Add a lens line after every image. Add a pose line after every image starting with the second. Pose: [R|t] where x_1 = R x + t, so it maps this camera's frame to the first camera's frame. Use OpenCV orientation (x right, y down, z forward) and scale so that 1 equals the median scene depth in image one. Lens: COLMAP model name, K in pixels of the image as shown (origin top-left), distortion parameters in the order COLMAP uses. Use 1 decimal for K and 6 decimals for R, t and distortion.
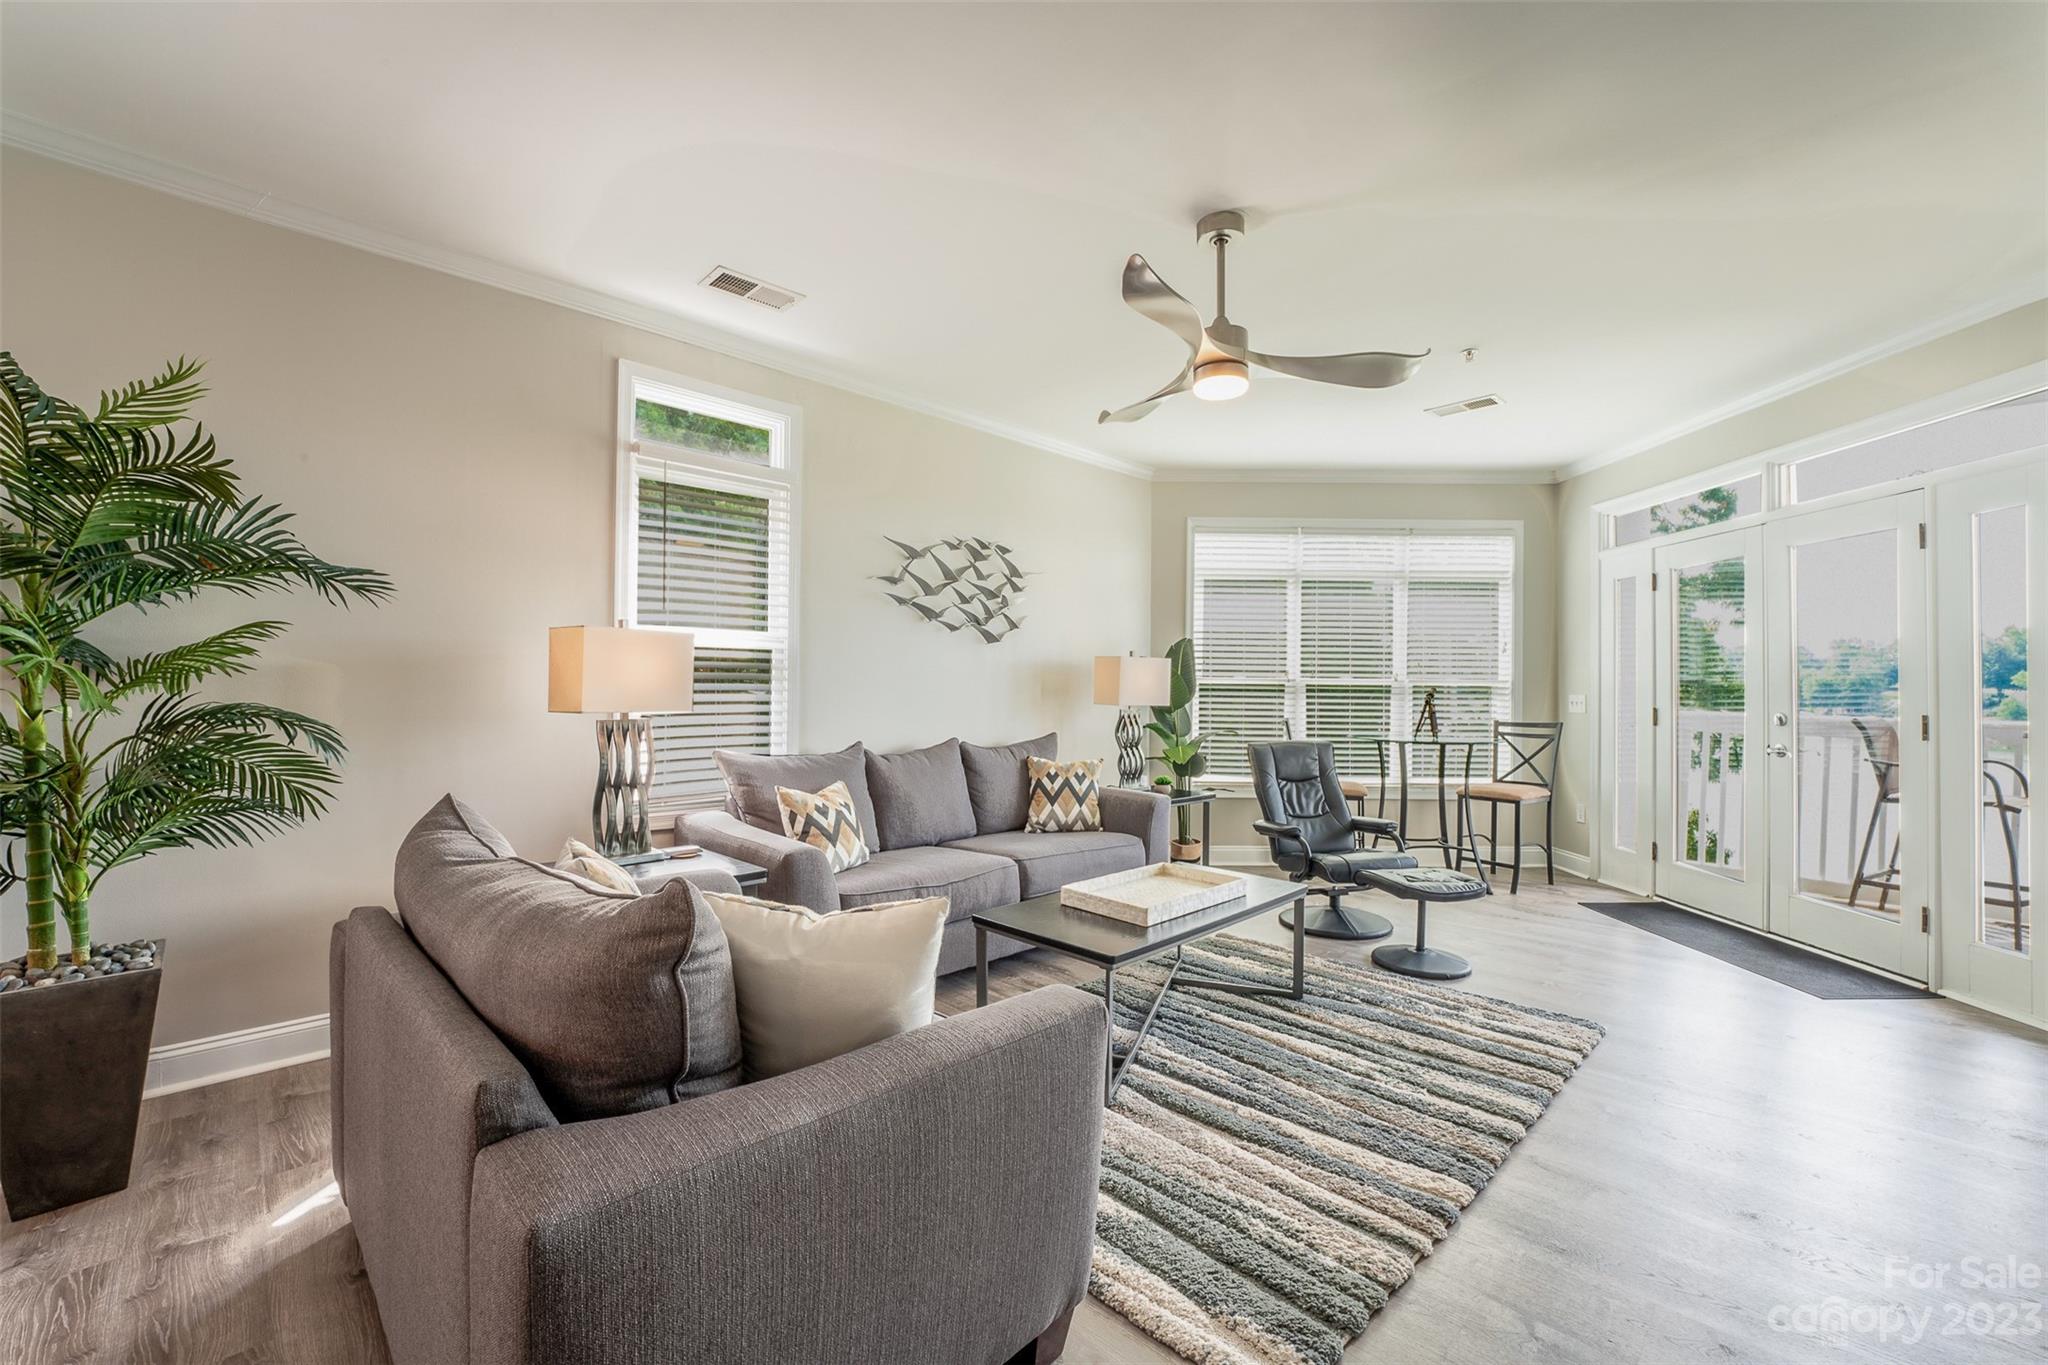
lens RADIAL K [[821.8, 0, 1019.3], [0, 821.8, 683.1], [0, 0, 1]] dist [-0.026738, -0.000079]
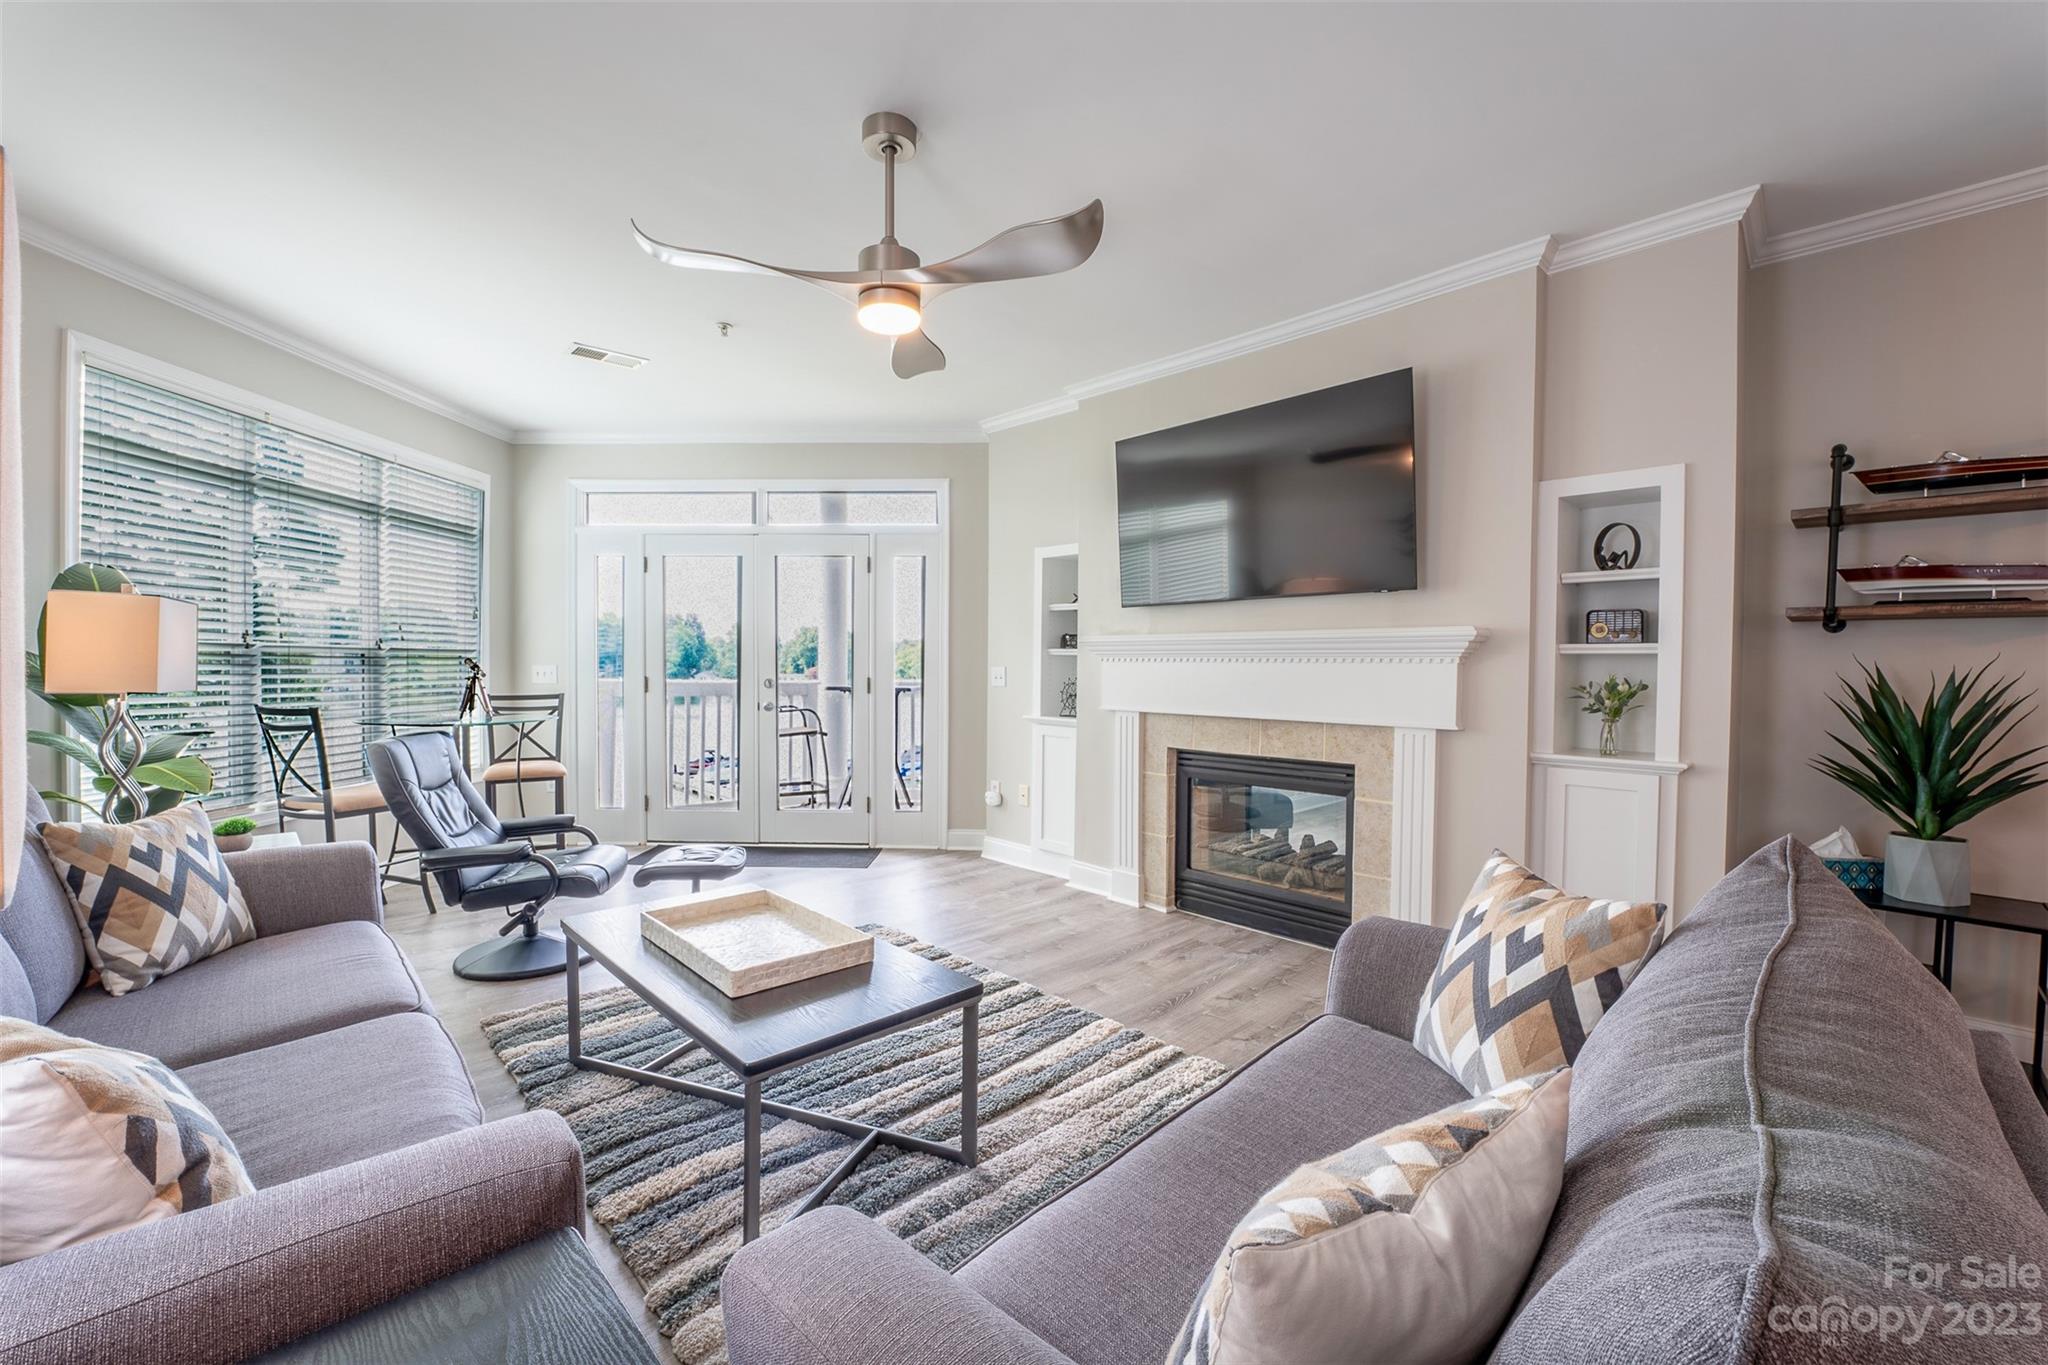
lens RADIAL K [[821.8, 0, 1019.3], [0, 821.8, 683.1], [0, 0, 1]] dist [-0.026738, -0.000079]
pose [[0.018210, -0.028558, 0.999426, -0.417061], [-0.013025, 0.999500, 0.028798, -0.000039], [-0.999749, -0.013542, 0.017829, 0.552443]]
